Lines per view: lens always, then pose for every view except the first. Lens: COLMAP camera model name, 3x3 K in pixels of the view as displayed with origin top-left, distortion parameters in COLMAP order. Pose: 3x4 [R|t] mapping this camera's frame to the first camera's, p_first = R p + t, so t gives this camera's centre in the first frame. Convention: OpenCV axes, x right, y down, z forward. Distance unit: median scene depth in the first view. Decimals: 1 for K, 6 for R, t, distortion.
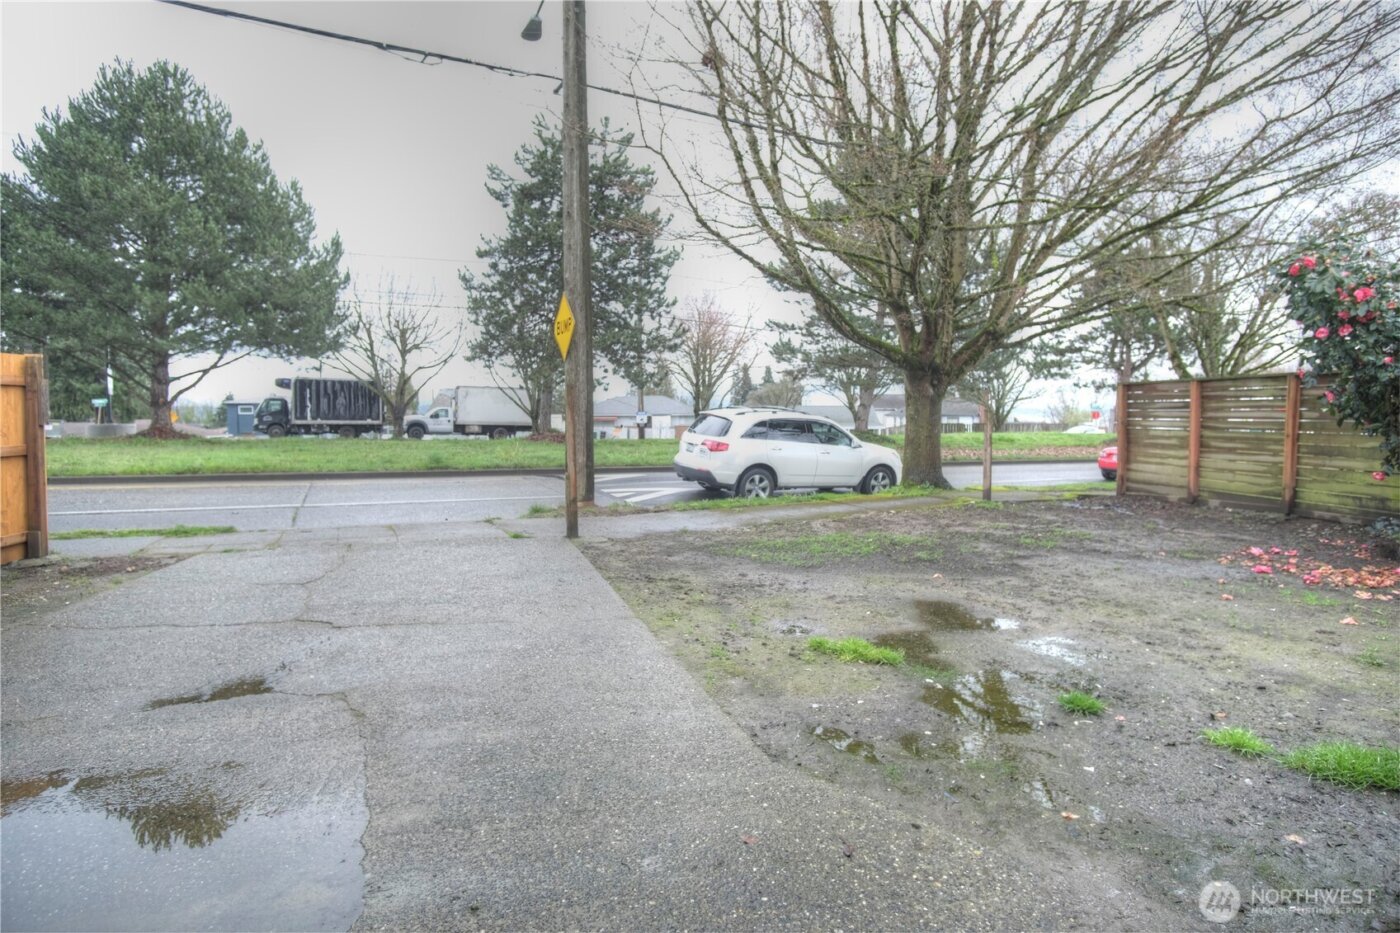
lens RADIAL K [[757.1, 0, 697.4], [0, 757.1, 464.3], [0, 0, 1]] dist [-0.032160, 0.007623]
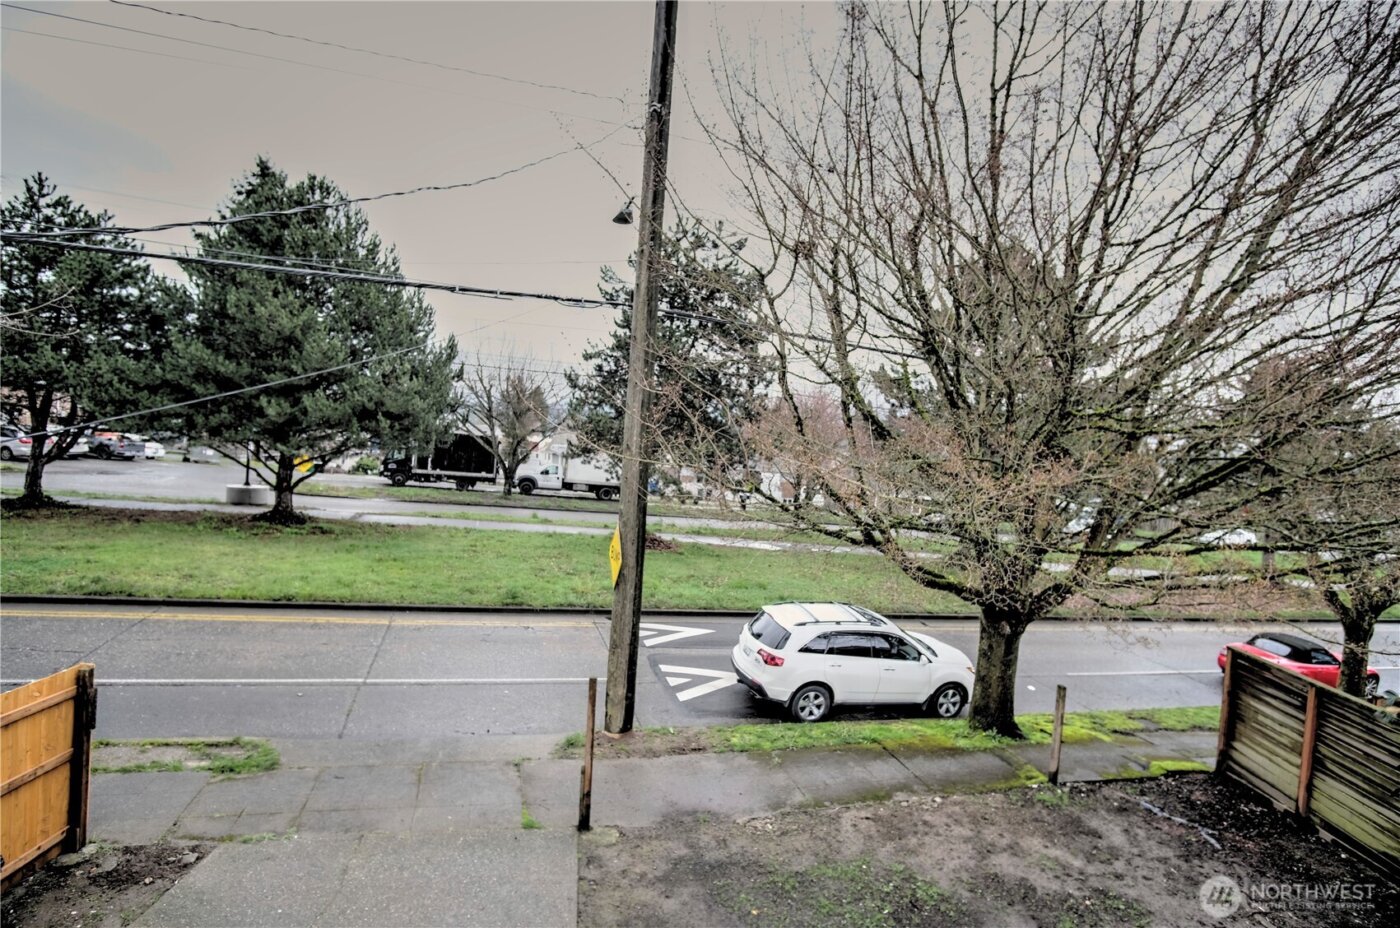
lens RADIAL K [[757.1, 0, 701.0], [0, 757.1, 465.2], [0, 0, 1]] dist [-0.032160, 0.007623]
pose [[0.984871, 0.081274, -0.153046, 0.037669], [-0.084394, 0.996334, -0.013988, -0.147357], [0.151348, 0.026692, 0.988120, 0.017334]]
